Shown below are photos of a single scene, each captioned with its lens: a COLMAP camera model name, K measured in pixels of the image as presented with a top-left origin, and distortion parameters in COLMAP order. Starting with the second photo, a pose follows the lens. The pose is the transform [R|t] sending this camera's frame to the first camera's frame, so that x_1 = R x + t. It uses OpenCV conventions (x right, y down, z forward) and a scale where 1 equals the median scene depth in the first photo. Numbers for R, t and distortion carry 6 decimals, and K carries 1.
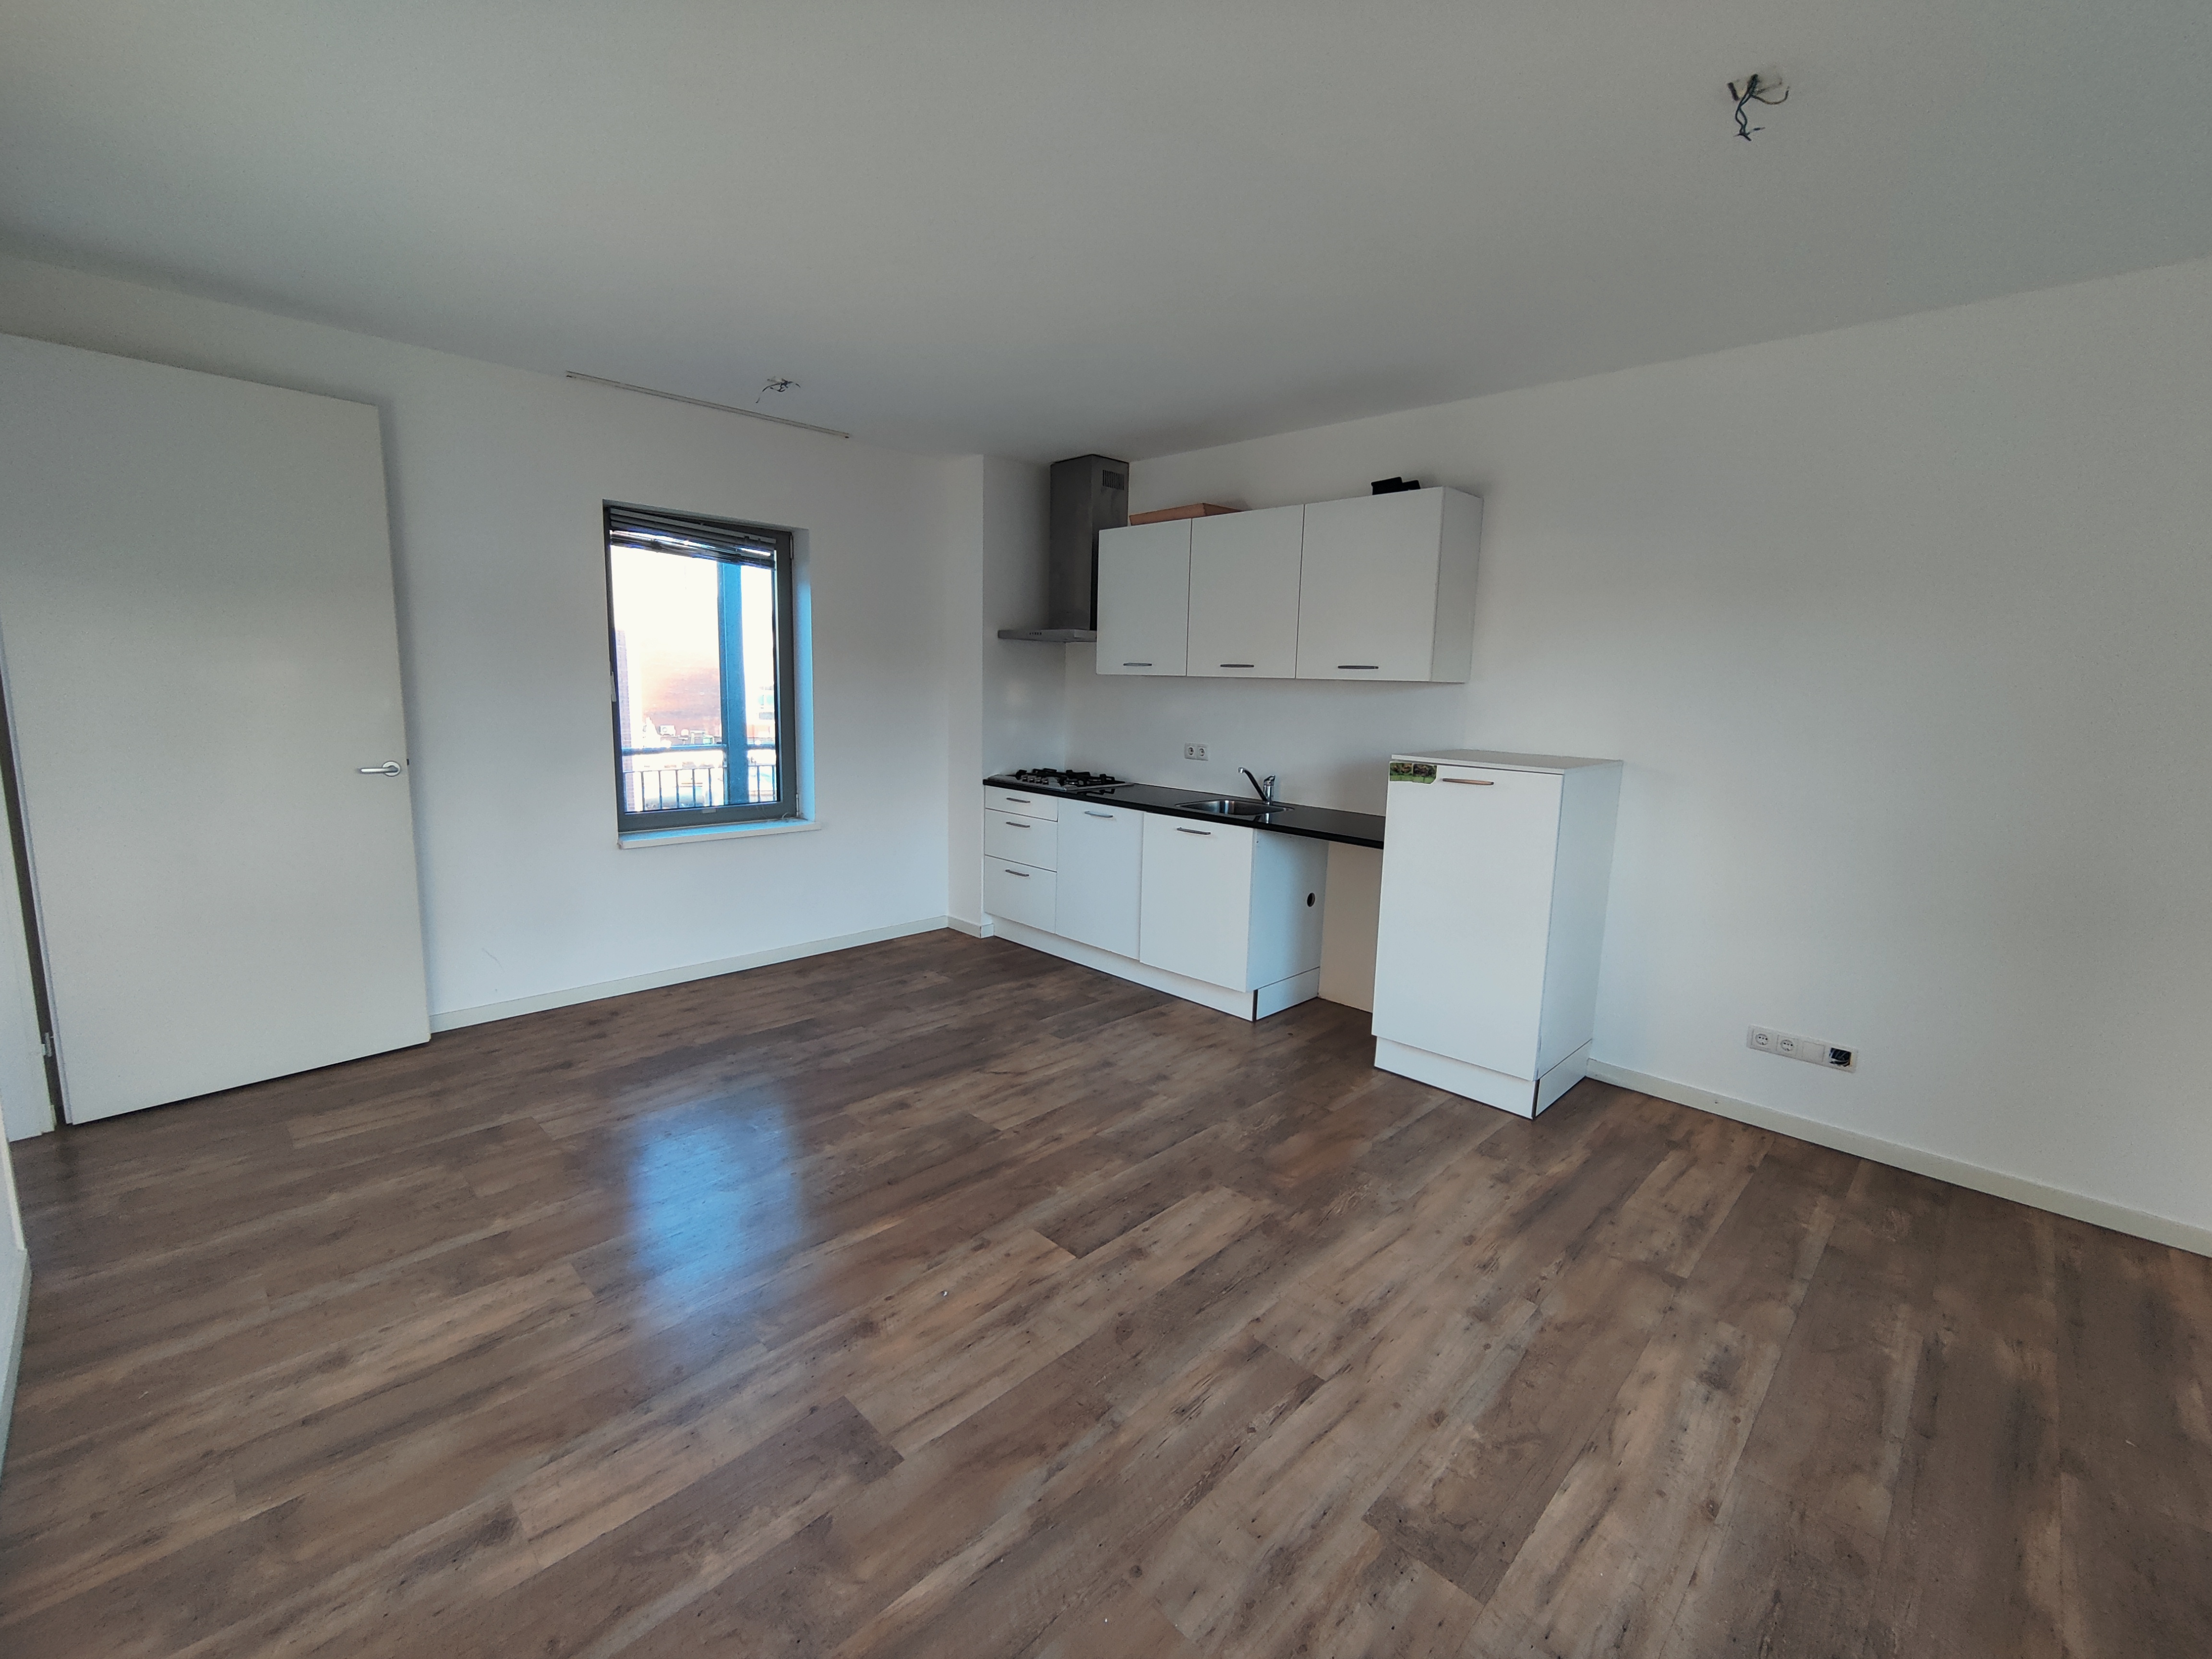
lens RADIAL K [[952.6, 0, 1115.6], [0, 952.6, 822.5], [0, 0, 1]] dist [-0.001307, -0.000366]
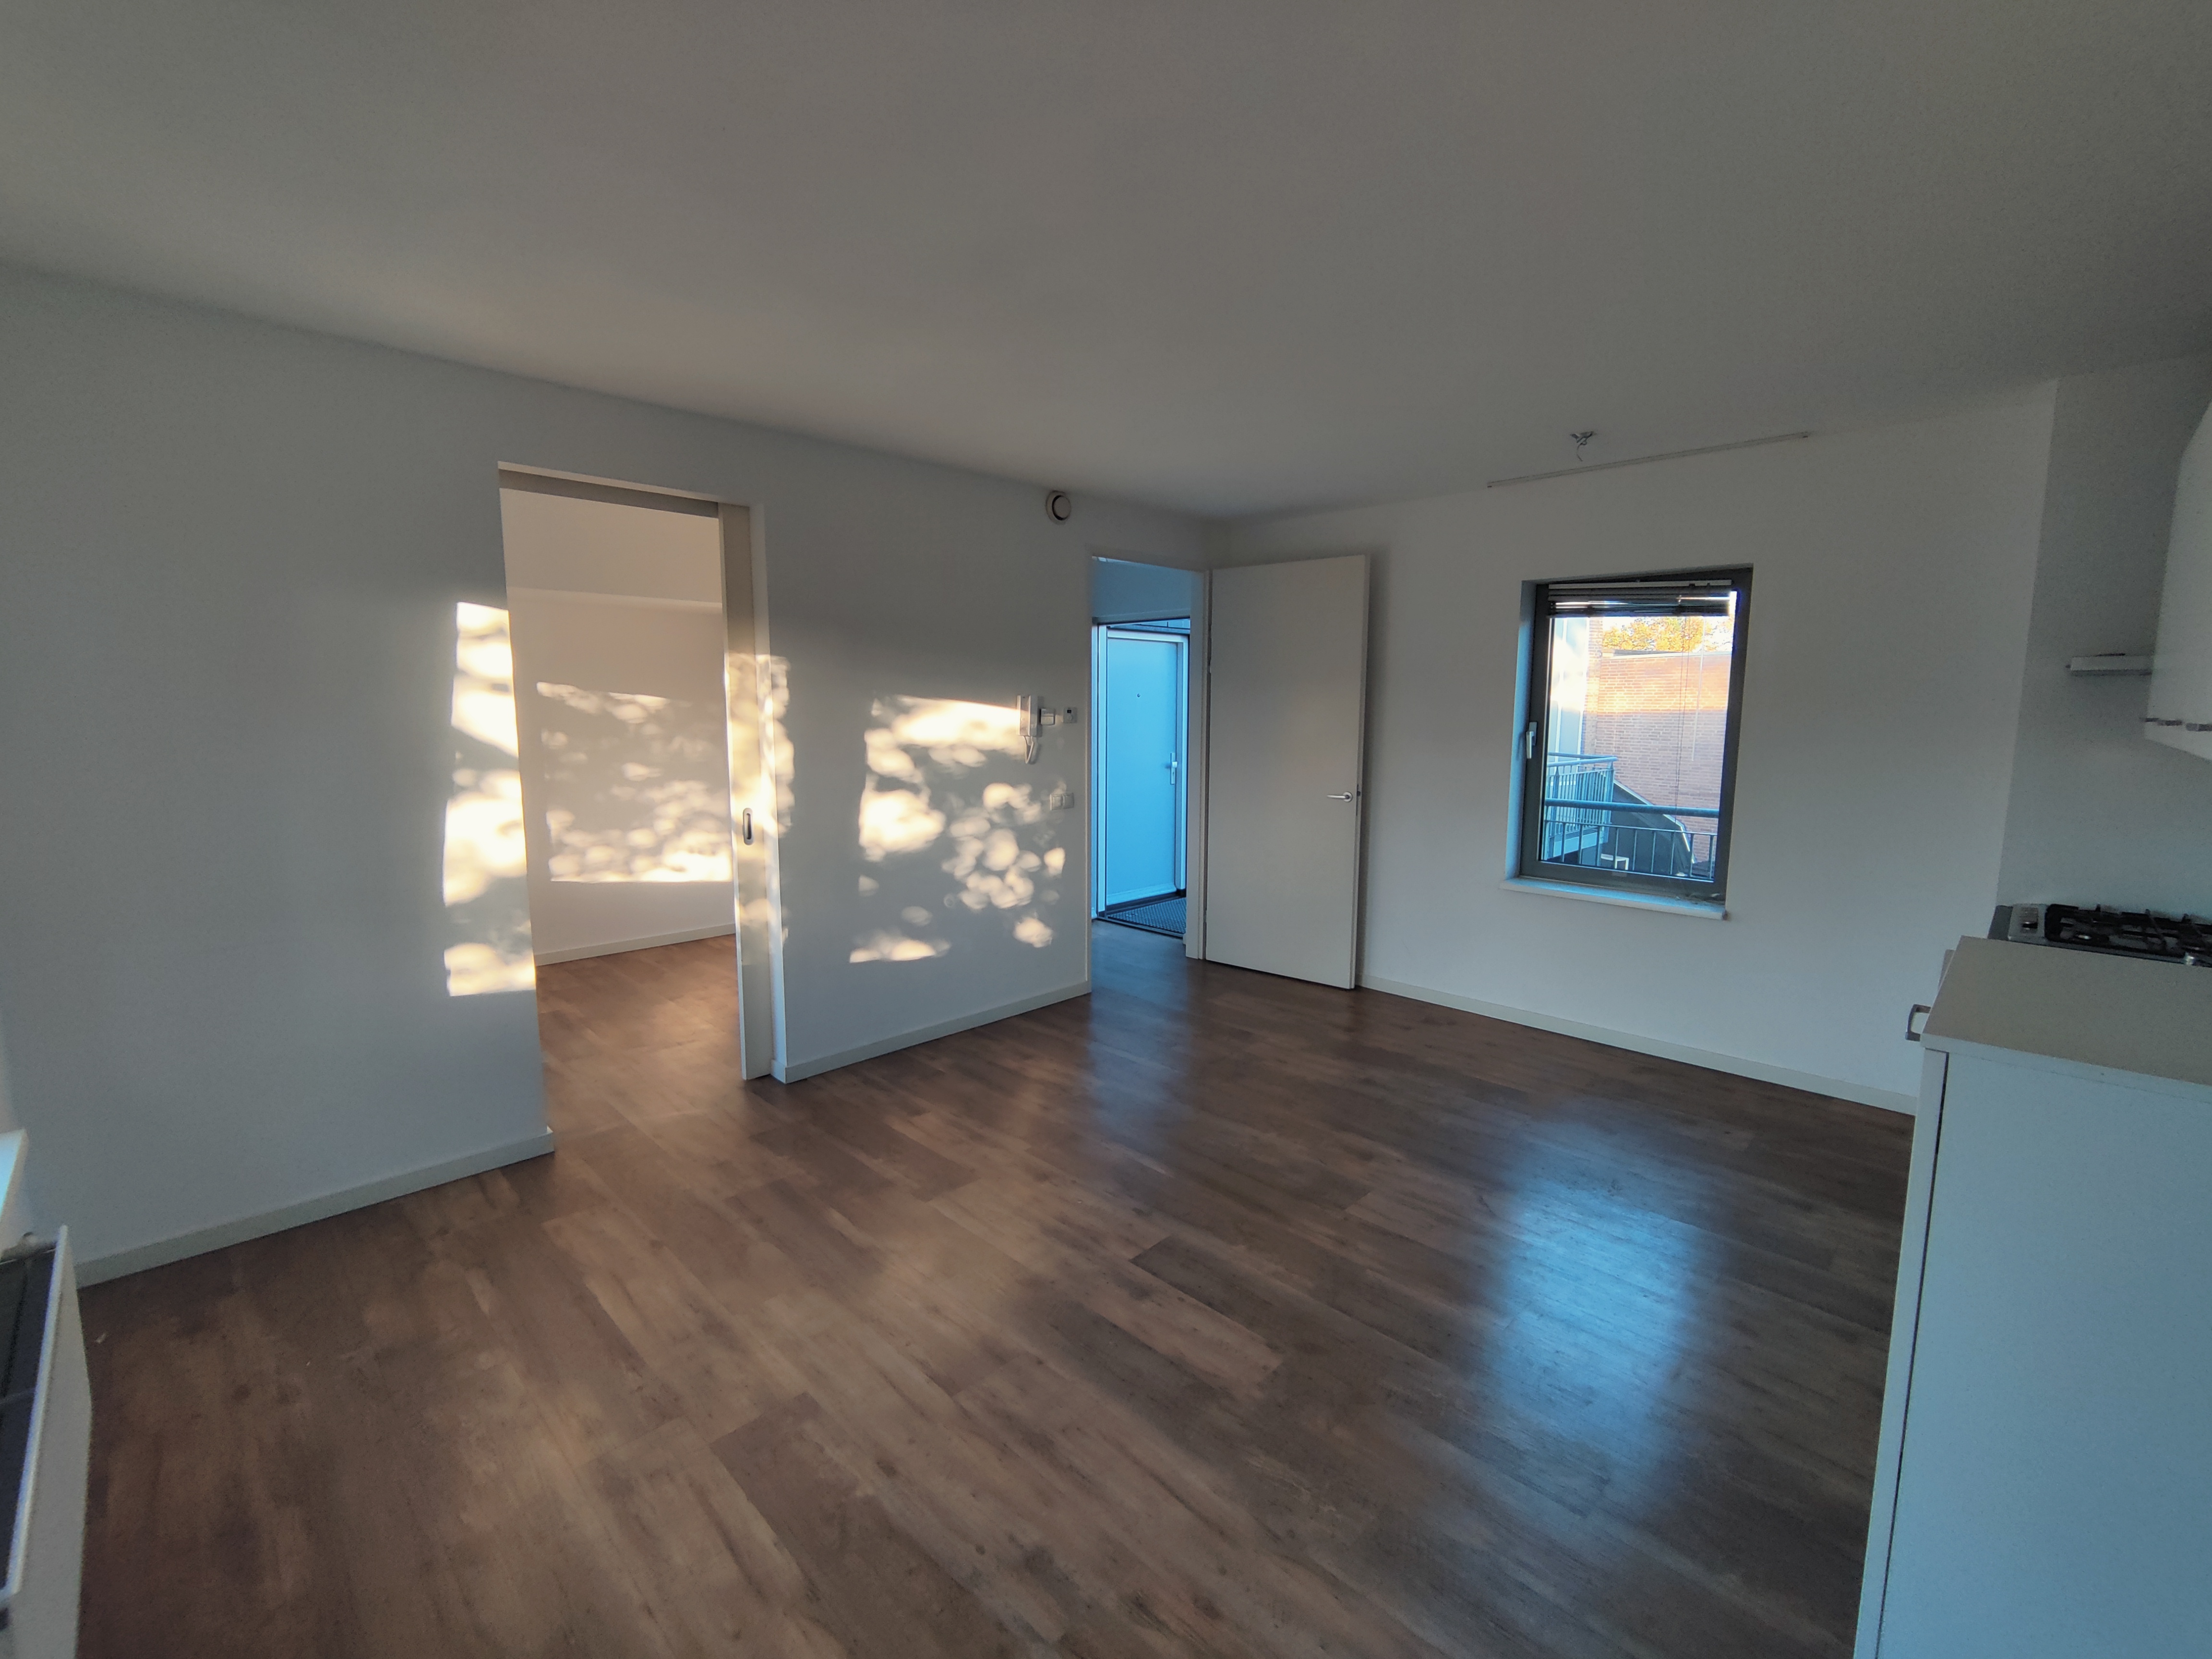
lens RADIAL K [[951.4, 0, 1104.6], [0, 951.4, 822.5], [0, 0, 1]] dist [-0.003588, -0.000209]
pose [[-0.013475, 0.097401, -0.995154, 0.761167], [-0.154301, 0.983121, 0.098312, -0.111621], [0.987932, 0.154878, 0.001781, 0.667859]]
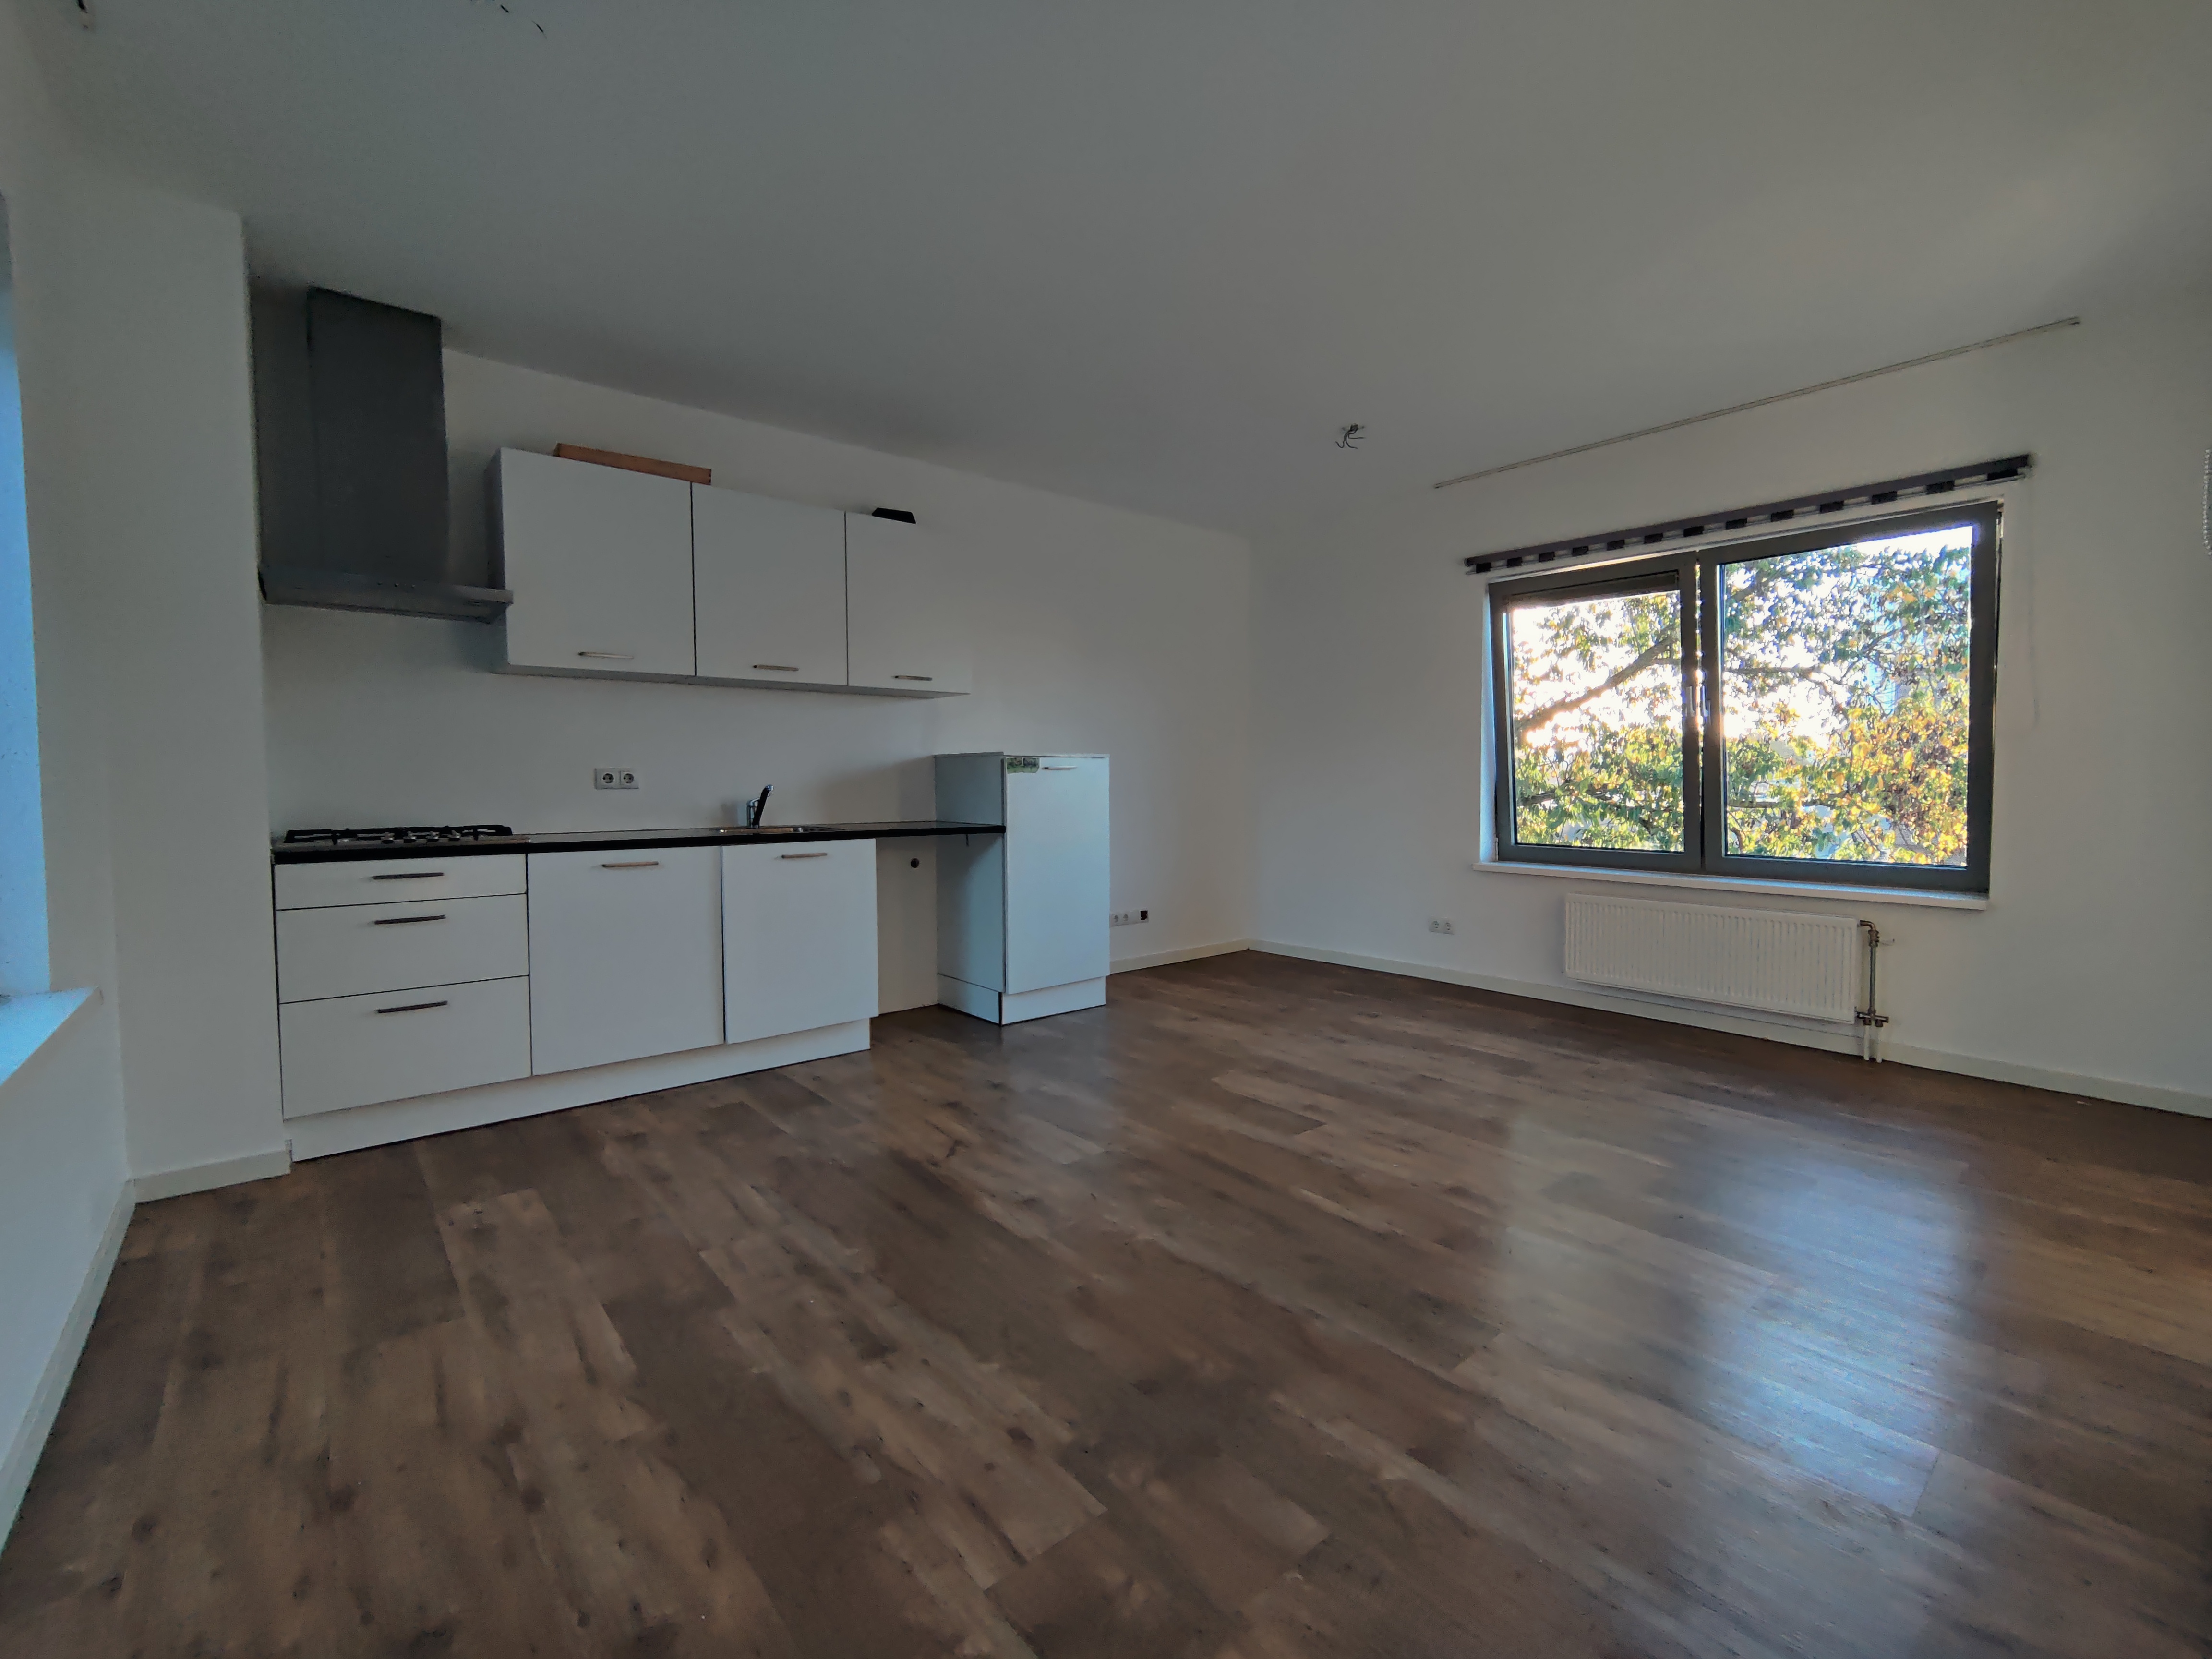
lens RADIAL K [[952.6, 0, 1115.6], [0, 952.6, 822.5], [0, 0, 1]] dist [-0.001307, -0.000366]
pose [[0.093840, -0.075282, 0.992737, -0.951744], [0.156089, 0.985918, 0.060010, -0.035833], [-0.983275, 0.149324, 0.104269, 0.811413]]
